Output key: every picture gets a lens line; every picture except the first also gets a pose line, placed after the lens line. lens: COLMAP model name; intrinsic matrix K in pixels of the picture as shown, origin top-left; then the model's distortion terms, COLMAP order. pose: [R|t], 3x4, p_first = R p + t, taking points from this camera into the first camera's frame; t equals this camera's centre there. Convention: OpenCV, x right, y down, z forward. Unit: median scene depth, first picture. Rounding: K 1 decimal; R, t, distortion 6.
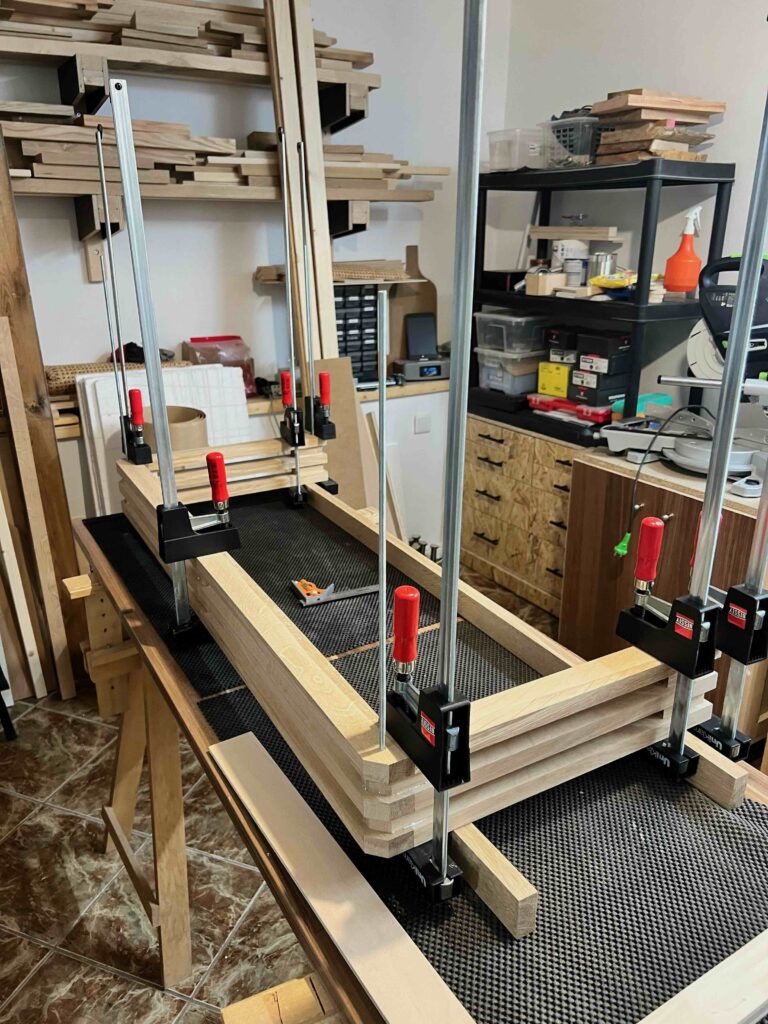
lens RADIAL K [[767.5, 0, 384.0], [0, 767.5, 512.0], [0, 0, 1]] dist [-0.001271, -0.009733]
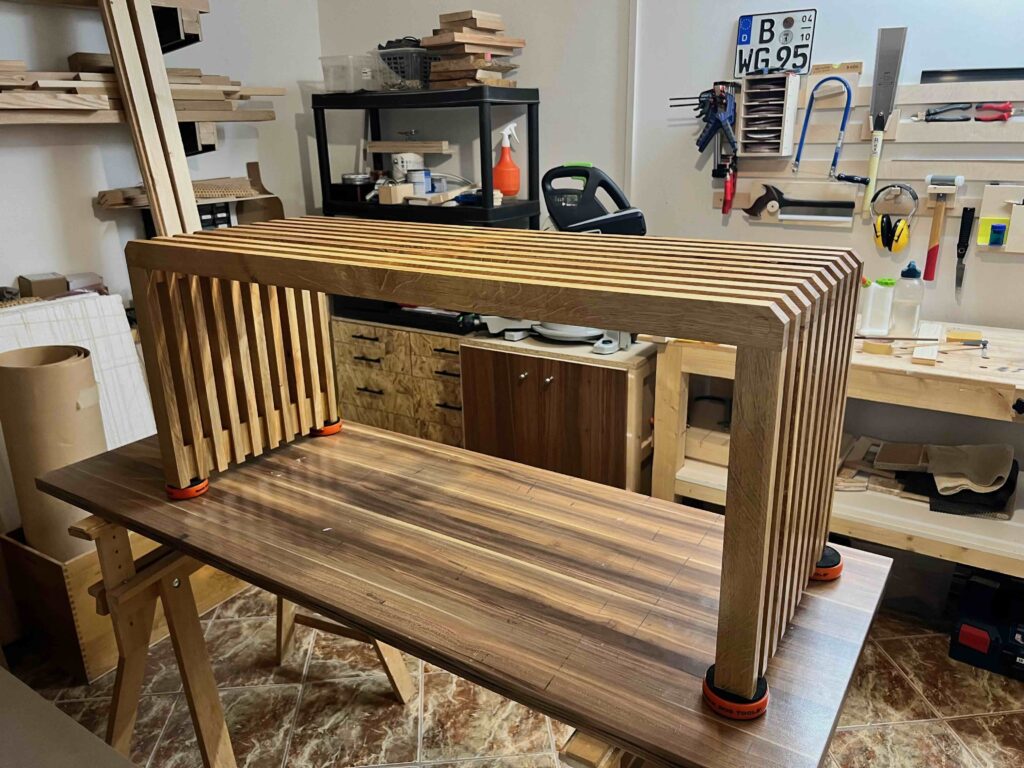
lens RADIAL K [[767.5, 0, 512.0], [0, 767.5, 384.0], [0, 0, 1]] dist [-0.001271, -0.009733]
pose [[0.898490, -0.153650, 0.411227, -0.137798], [0.168119, 0.985766, 0.000995, 0.000629], [-0.405526, 0.068241, 0.911533, -0.058644]]
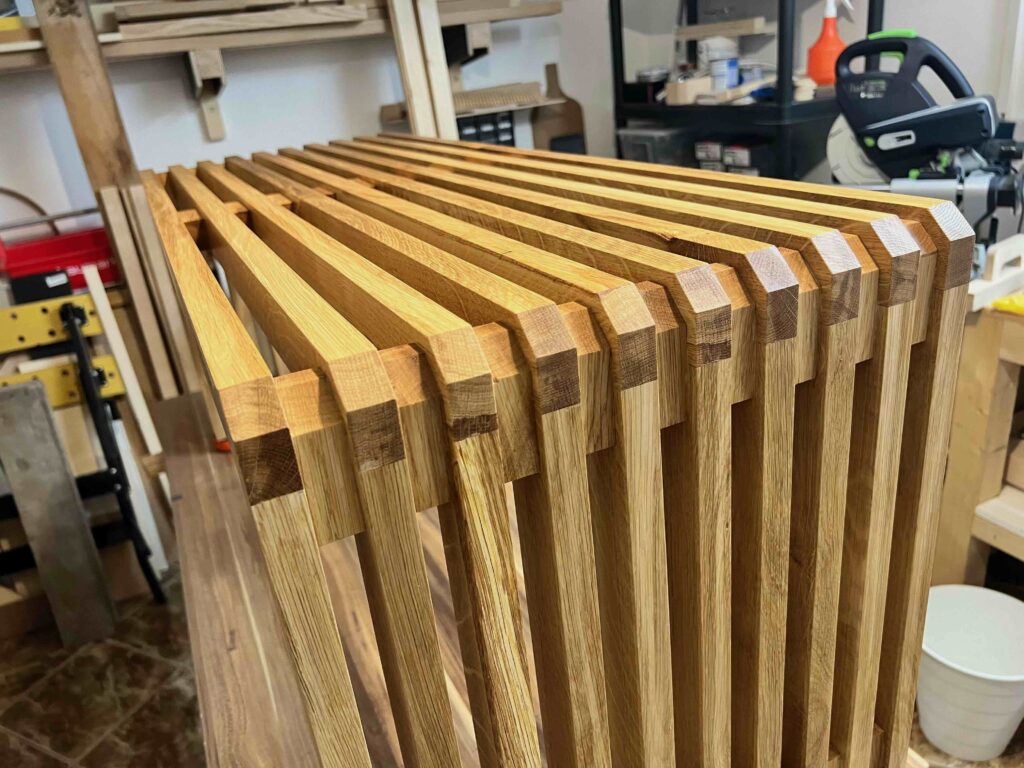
lens RADIAL K [[767.5, 0, 512.0], [0, 767.5, 384.0], [0, 0, 1]] dist [-0.001271, -0.009733]
pose [[0.989366, -0.060002, -0.132492, 0.104909], [0.067701, 0.996222, 0.054384, -0.014721], [0.128728, -0.062775, 0.989691, 0.051947]]
